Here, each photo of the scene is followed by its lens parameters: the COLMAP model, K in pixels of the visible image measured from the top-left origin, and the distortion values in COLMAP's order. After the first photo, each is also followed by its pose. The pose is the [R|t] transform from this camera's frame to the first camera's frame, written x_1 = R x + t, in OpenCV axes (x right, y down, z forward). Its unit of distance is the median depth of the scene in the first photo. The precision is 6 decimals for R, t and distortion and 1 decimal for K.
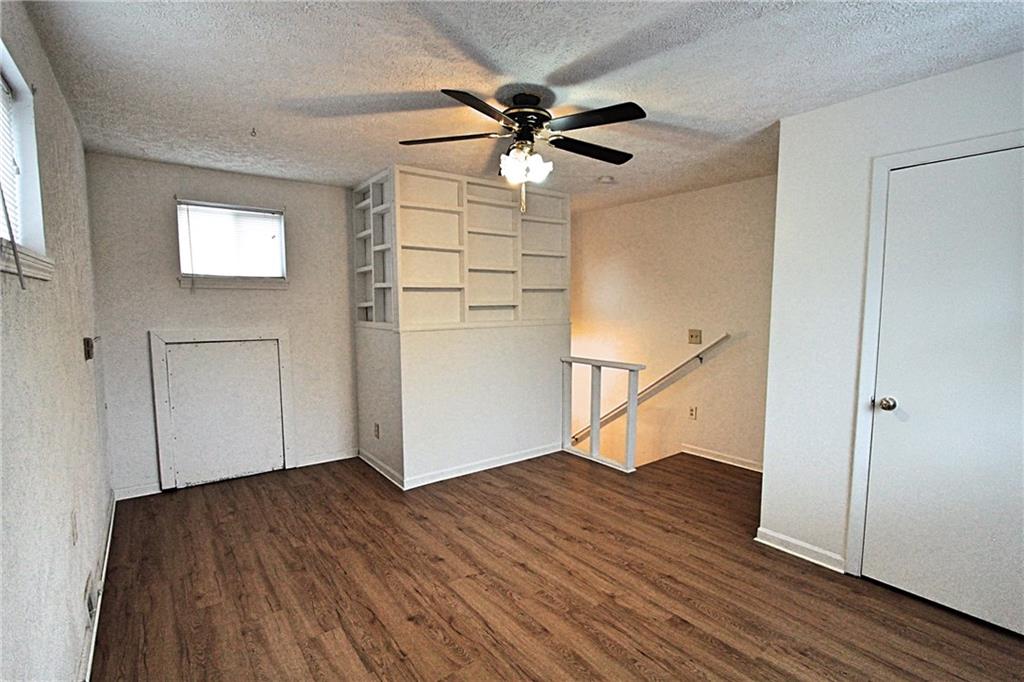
lens RADIAL K [[481.5, 0, 518.7], [0, 481.5, 347.0], [0, 0, 1]] dist [-0.004101, -0.000341]
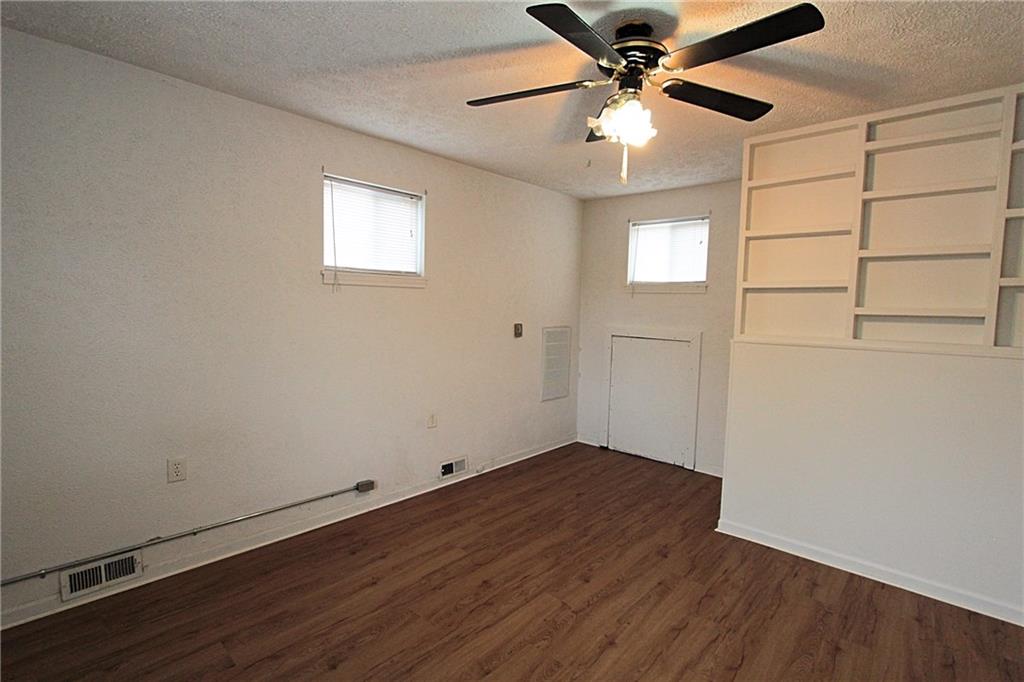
lens RADIAL K [[491.6, 0, 510.9], [0, 491.6, 334.5], [0, 0, 1]] dist [-0.002984, -0.000636]
pose [[0.173114, 0.060576, -0.983037, 0.667480], [-0.108950, 0.993159, 0.042013, -0.045600], [0.978857, 0.099829, 0.178529, 0.610154]]
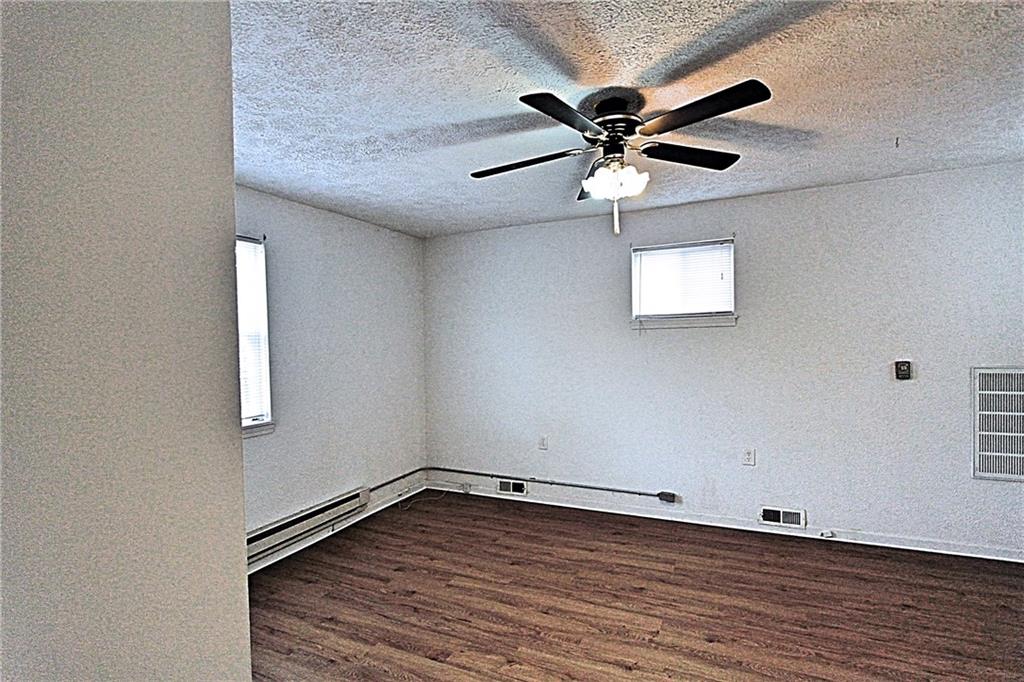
lens RADIAL K [[494.1, 0, 512.0], [0, 494.1, 341.0], [0, 0, 1]] dist [-0.000548, 0.000190]
pose [[-0.885559, 0.018326, -0.464166, 0.510697], [-0.020299, 0.996740, 0.078080, -0.134972], [0.464084, 0.078567, -0.882300, 1.478969]]
